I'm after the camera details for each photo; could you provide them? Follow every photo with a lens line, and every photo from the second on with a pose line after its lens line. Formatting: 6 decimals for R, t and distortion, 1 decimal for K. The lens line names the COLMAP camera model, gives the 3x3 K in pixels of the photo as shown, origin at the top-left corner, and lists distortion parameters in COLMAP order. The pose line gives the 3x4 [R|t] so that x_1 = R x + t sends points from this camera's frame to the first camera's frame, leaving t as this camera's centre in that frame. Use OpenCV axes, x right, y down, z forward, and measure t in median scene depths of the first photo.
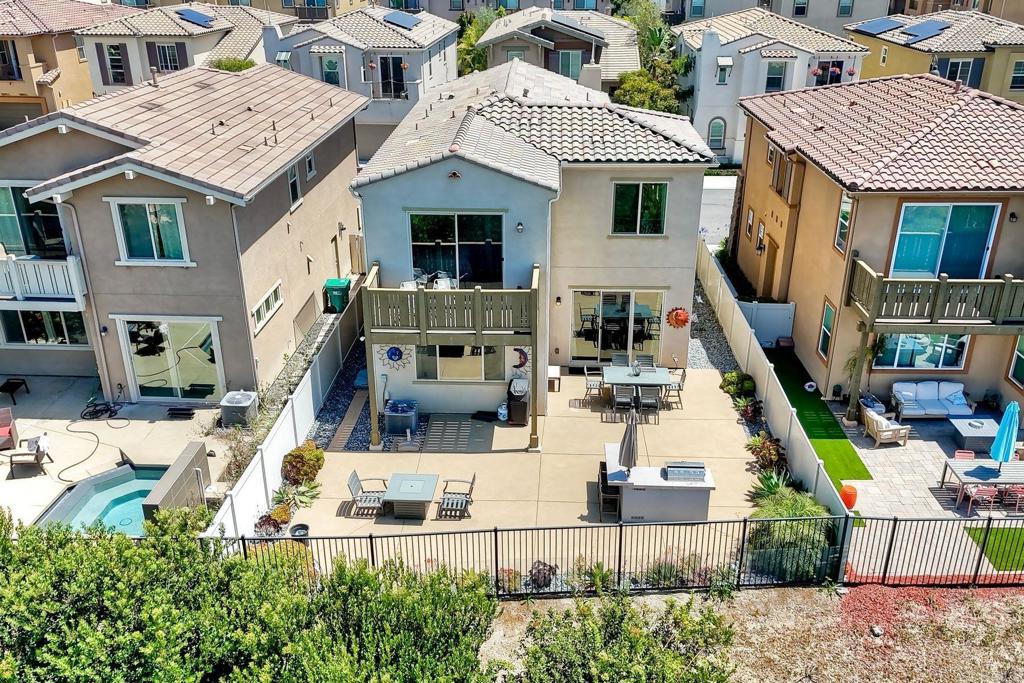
lens RADIAL K [[889.3, 0, 508.5], [0, 889.3, 342.6], [0, 0, 1]] dist [0.083934, -0.099313]
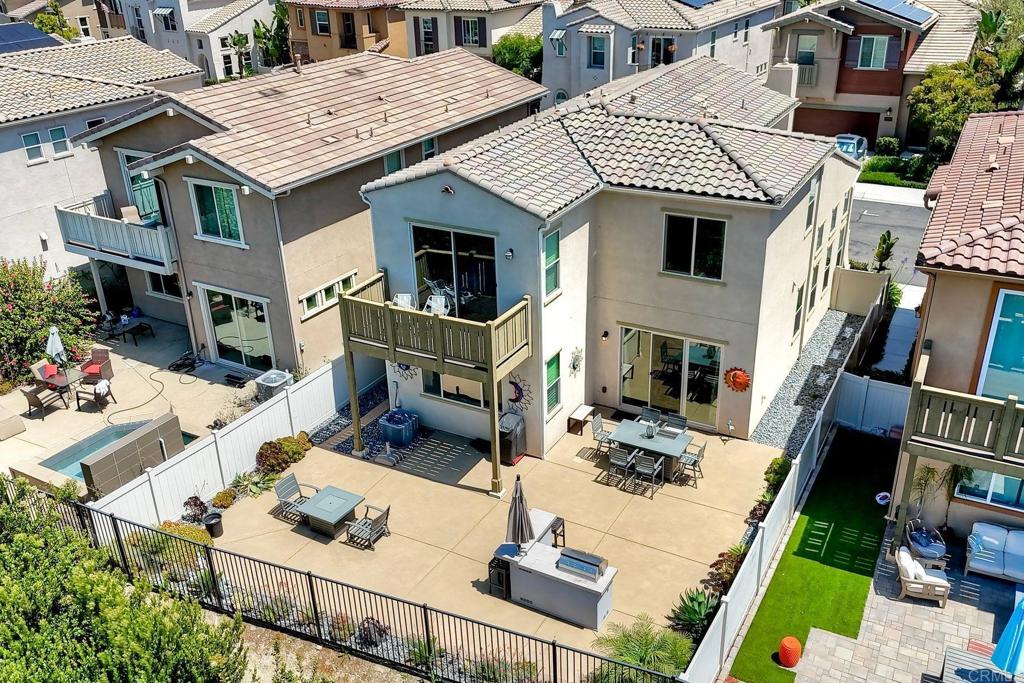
lens RADIAL K [[899.1, 0, 509.1], [0, 899.1, 343.9], [0, 0, 1]] dist [0.076626, -0.081093]
pose [[0.894354, 0.173878, -0.412186, 0.381953], [-0.158907, 0.984764, 0.070623, -0.096786], [0.418186, 0.002337, 0.908359, 0.149393]]
